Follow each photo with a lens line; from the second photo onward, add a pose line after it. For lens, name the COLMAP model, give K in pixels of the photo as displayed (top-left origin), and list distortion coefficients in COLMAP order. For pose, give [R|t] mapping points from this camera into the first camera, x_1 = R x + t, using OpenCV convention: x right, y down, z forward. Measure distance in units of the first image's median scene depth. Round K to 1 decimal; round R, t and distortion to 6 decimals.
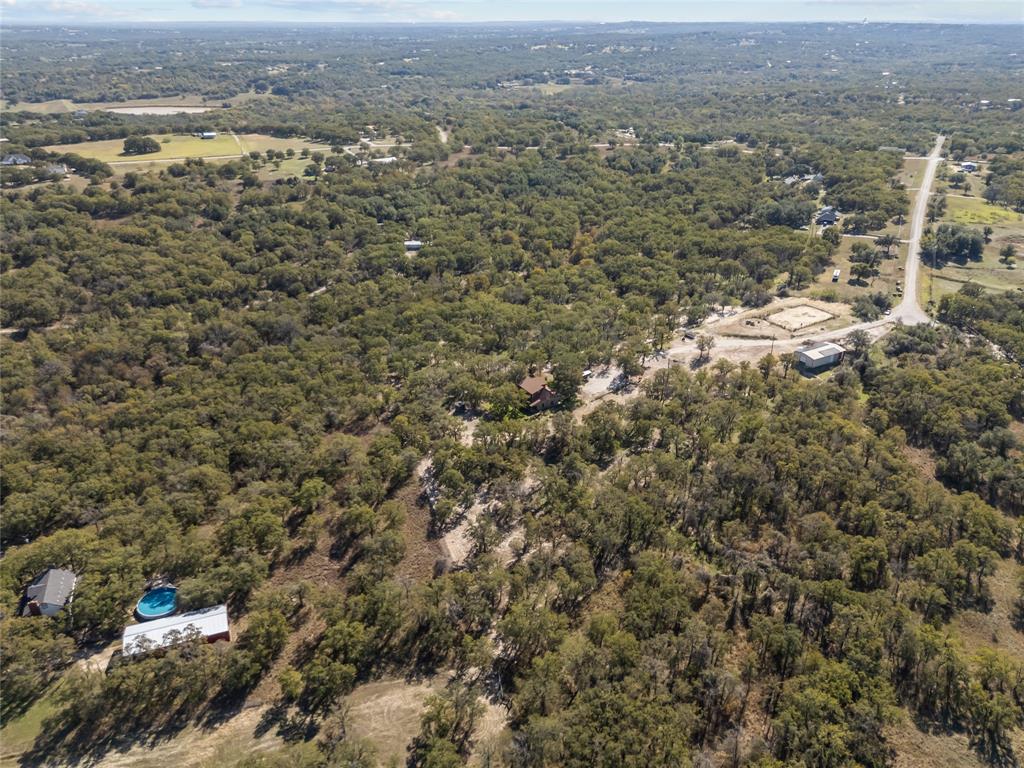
lens RADIAL K [[715.4, 0, 510.3], [0, 715.4, 387.2], [0, 0, 1]] dist [0.047570, -0.022339]
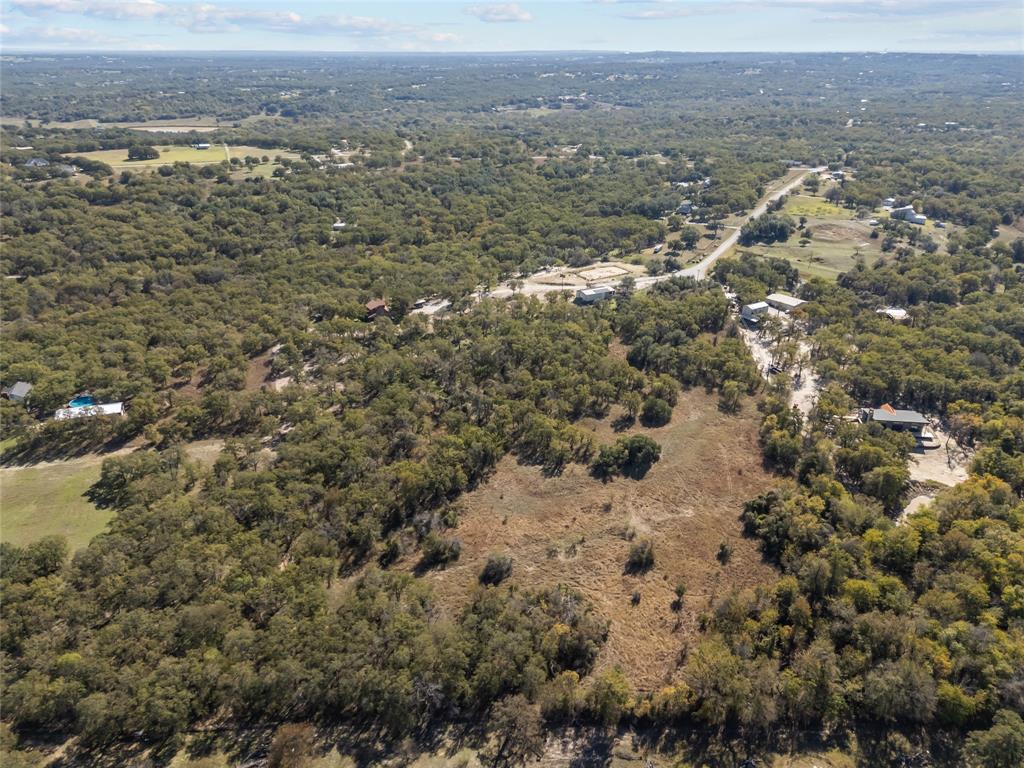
lens RADIAL K [[715.4, 0, 509.2], [0, 715.4, 385.8], [0, 0, 1]] dist [0.047570, -0.022339]
pose [[0.999416, 0.016315, -0.030015, 0.172588], [-0.017325, 0.999281, -0.033710, 0.100417], [0.029443, 0.034210, 0.998981, -0.198473]]
